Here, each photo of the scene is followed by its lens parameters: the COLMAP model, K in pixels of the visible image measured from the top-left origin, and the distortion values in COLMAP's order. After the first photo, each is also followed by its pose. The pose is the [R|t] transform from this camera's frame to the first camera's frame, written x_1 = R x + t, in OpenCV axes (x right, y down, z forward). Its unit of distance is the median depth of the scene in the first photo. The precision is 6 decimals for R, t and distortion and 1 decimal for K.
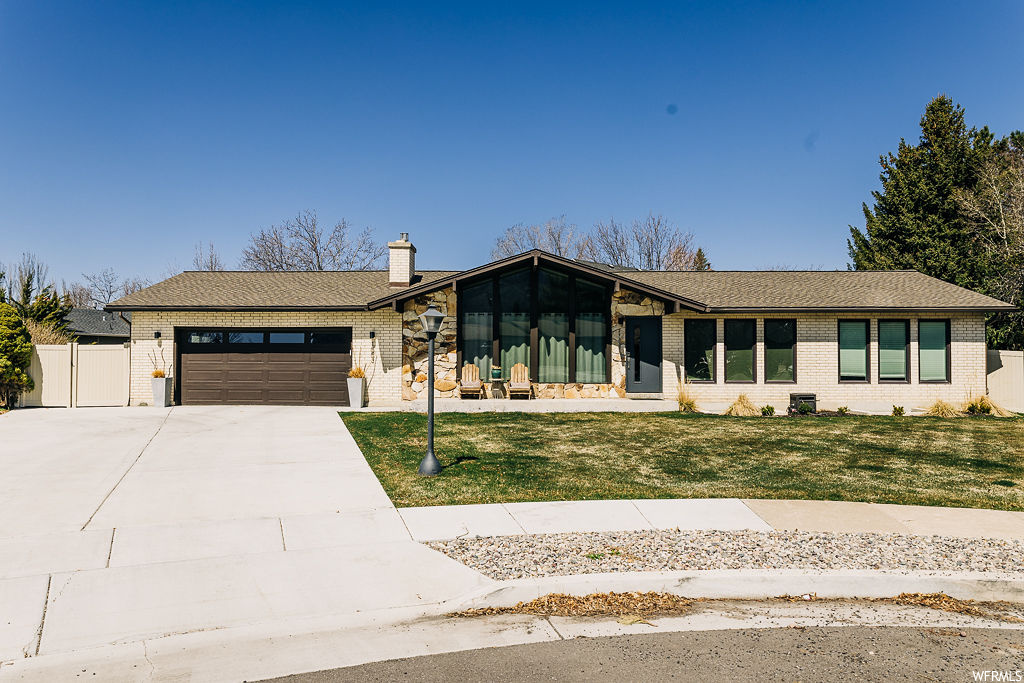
lens RADIAL K [[695.1, 0, 510.5], [0, 695.1, 338.6], [0, 0, 1]] dist [-0.024202, 0.001490]
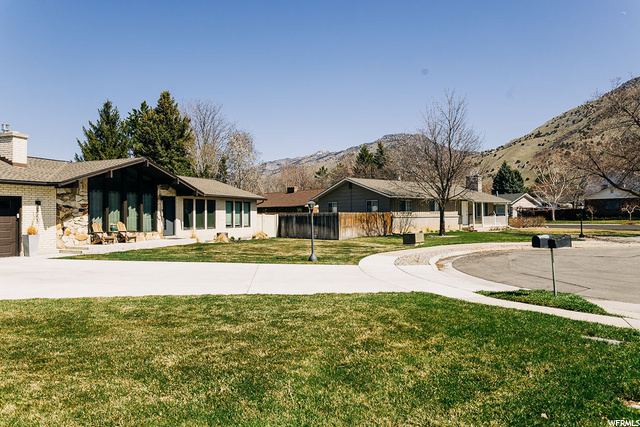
lens RADIAL K [[434.5, 0, 321.3], [0, 434.5, 212.9], [0, 0, 1]] dist [-0.024202, 0.001490]
pose [[0.355407, 0.001871, 0.934710, -0.798015], [-0.021559, 0.999748, 0.006196, -0.002734], [-0.934463, -0.022353, 0.355358, 0.165602]]
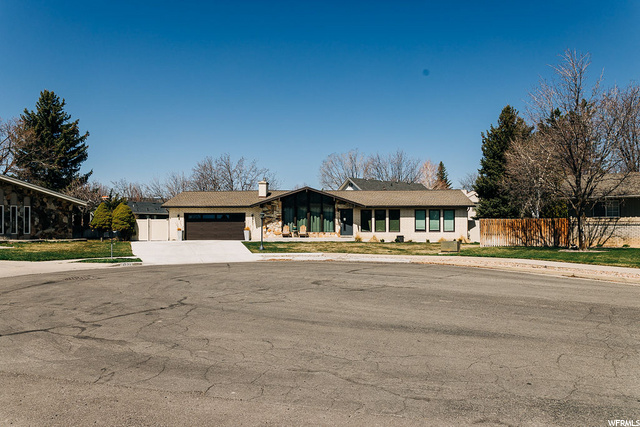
lens RADIAL K [[434.5, 0, 339.8], [0, 434.5, 227.8], [0, 0, 1]] dist [-0.024202, 0.001490]
pose [[0.999815, -0.002720, -0.019064, 0.198188], [0.003479, 0.999196, 0.039928, -0.025019], [0.018940, -0.039987, 0.999021, -0.796206]]
